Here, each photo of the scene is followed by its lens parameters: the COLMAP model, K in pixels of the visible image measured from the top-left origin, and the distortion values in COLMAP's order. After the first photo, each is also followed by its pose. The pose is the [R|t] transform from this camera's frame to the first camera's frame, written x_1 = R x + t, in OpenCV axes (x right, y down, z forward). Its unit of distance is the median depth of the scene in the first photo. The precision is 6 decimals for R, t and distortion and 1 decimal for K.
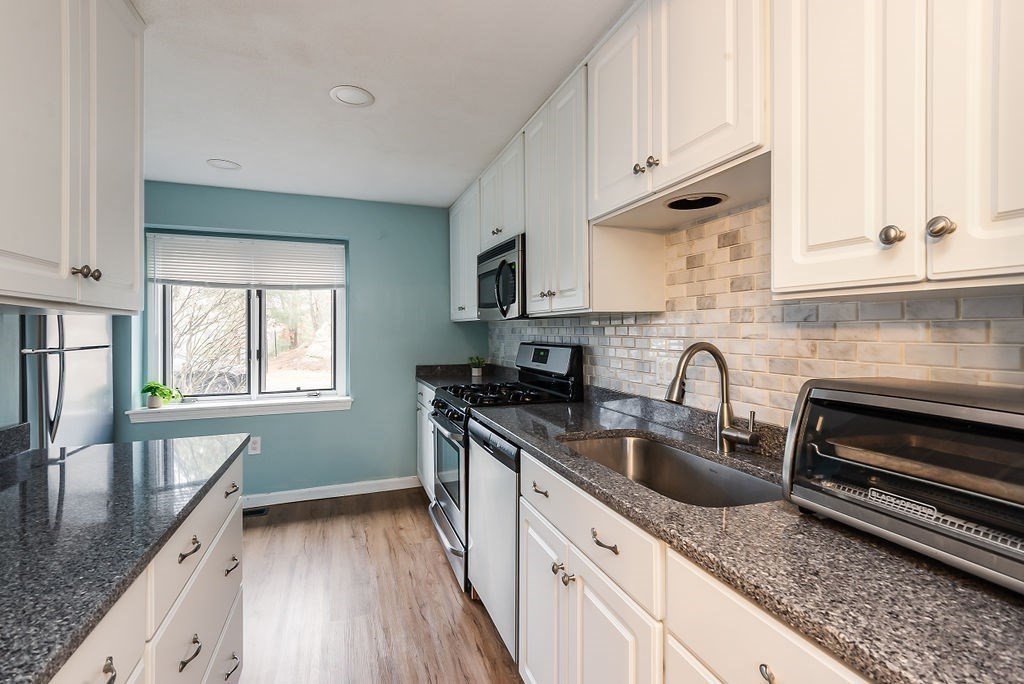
lens RADIAL K [[473.2, 0, 511.7], [0, 473.2, 326.0], [0, 0, 1]] dist [0.001297, -0.000041]
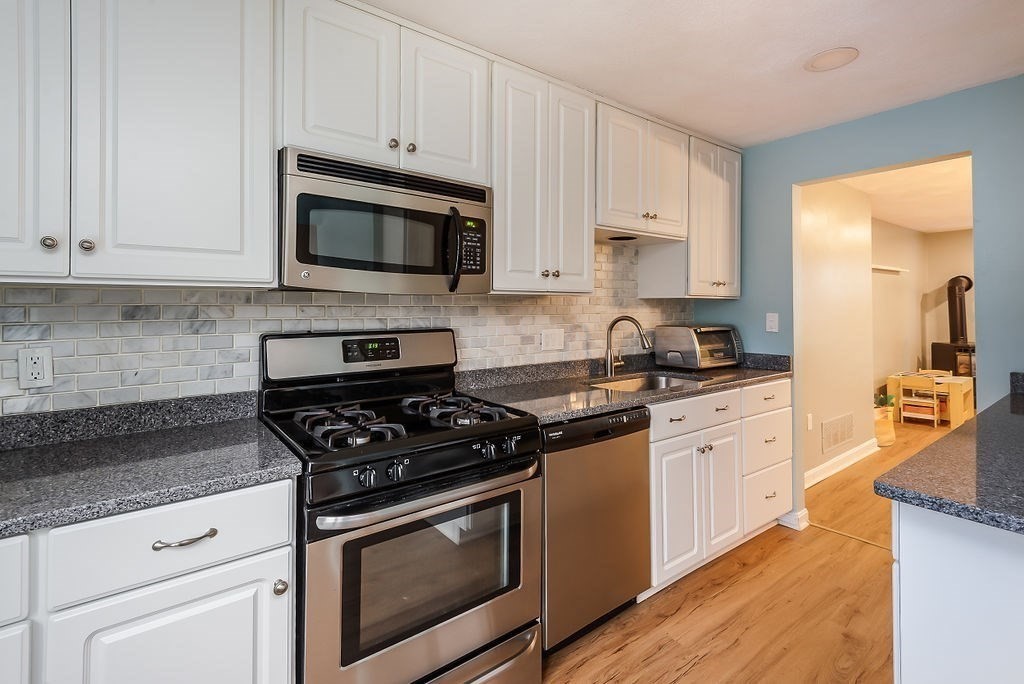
lens RADIAL K [[476.1, 0, 503.1], [0, 476.1, 301.7], [0, 0, 1]] dist [0.017093, -0.000444]
pose [[-0.296506, 0.009715, 0.954981, -0.479307], [-0.009166, 0.999873, -0.013018, 0.002581], [-0.954987, -0.012613, -0.296380, 0.786958]]
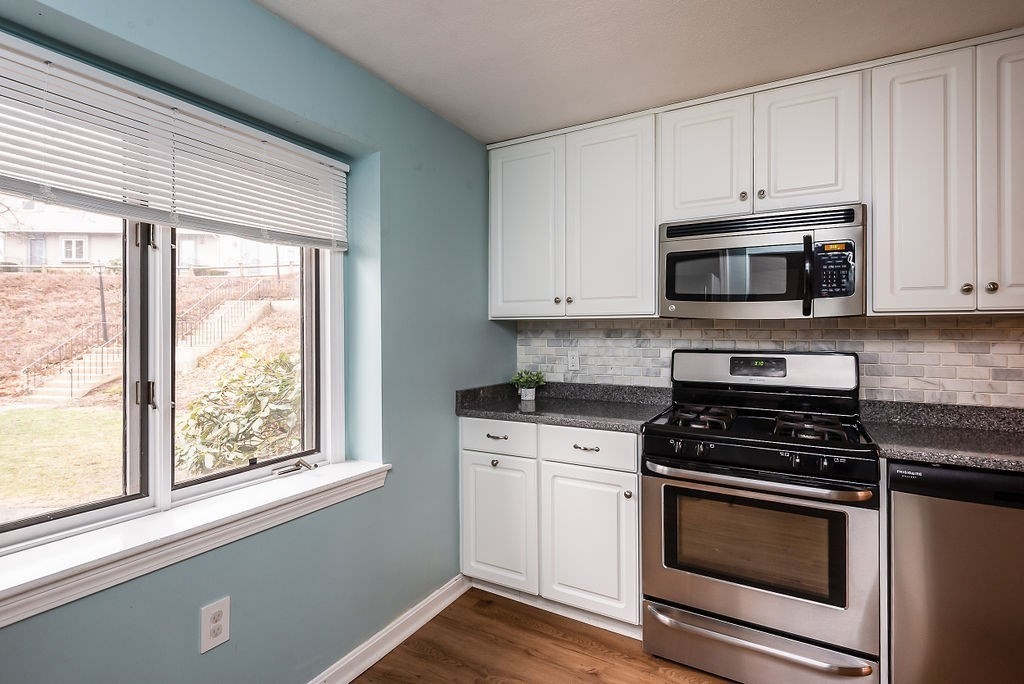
lens RADIAL K [[486.8, 0, 514.2], [0, 486.8, 328.4], [0, 0, 1]] dist [0.044217, -0.022891]
pose [[0.753226, 0.010189, 0.657682, -0.587187], [-0.010248, 0.999940, -0.003754, 0.005917], [-0.657681, -0.003912, 0.753286, 0.505130]]
